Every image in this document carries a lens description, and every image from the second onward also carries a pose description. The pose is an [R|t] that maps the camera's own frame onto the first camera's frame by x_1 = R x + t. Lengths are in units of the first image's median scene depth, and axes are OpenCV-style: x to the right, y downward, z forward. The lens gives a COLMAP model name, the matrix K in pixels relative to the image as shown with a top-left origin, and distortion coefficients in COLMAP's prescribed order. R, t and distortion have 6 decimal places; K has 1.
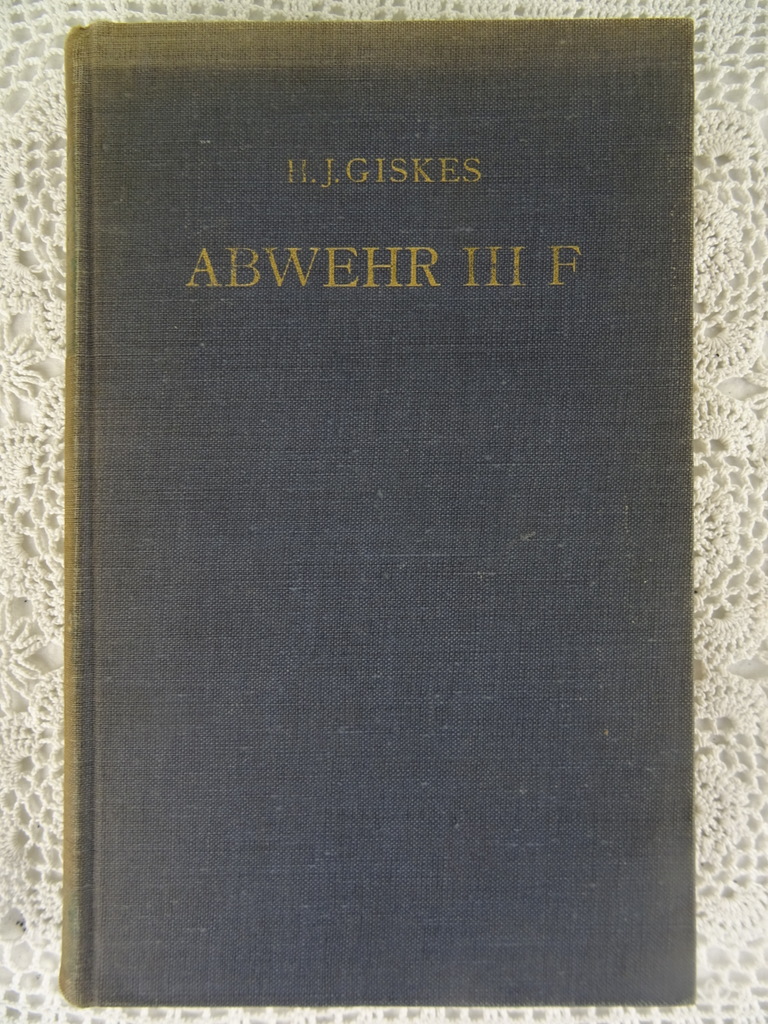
lens RADIAL K [[722.4, 0, 383.7], [0, 722.4, 512.4], [0, 0, 1]] dist [-0.001727, 0.000536]
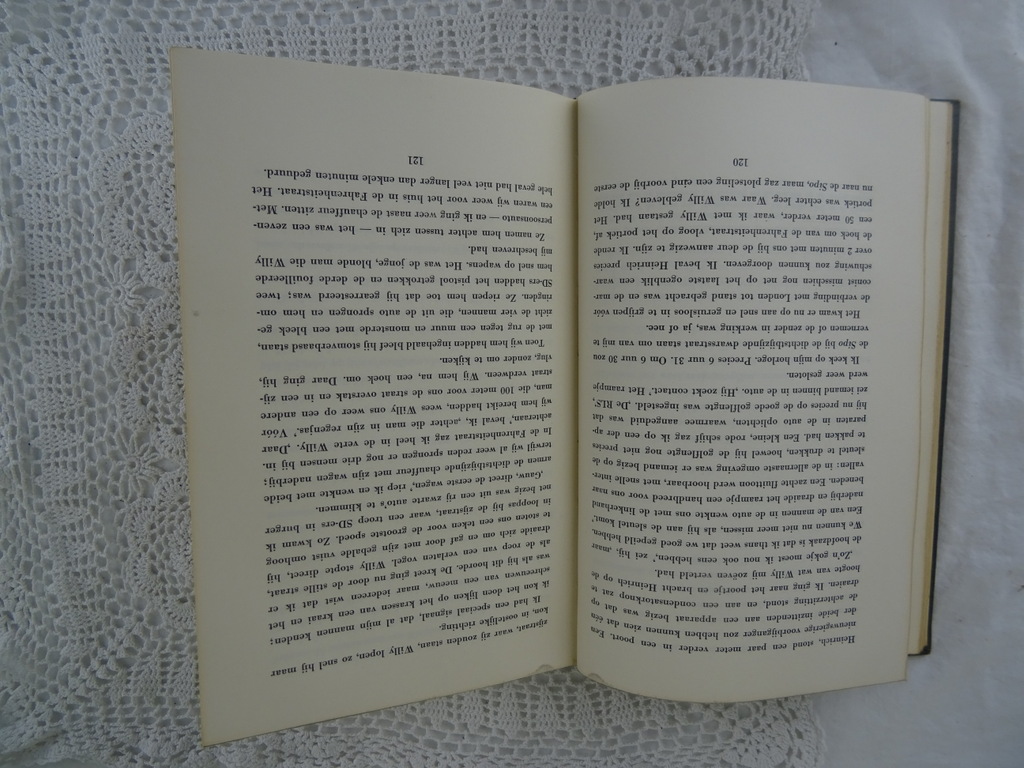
lens RADIAL K [[722.4, 0, 511.7], [0, 722.4, 384.6], [0, 0, 1]] dist [-0.001727, 0.000536]
pose [[-0.975751, 0.006861, -0.218775, 0.085994], [-0.015177, -0.999224, 0.036353, -0.059533], [-0.218356, 0.038792, 0.975098, -0.765788]]
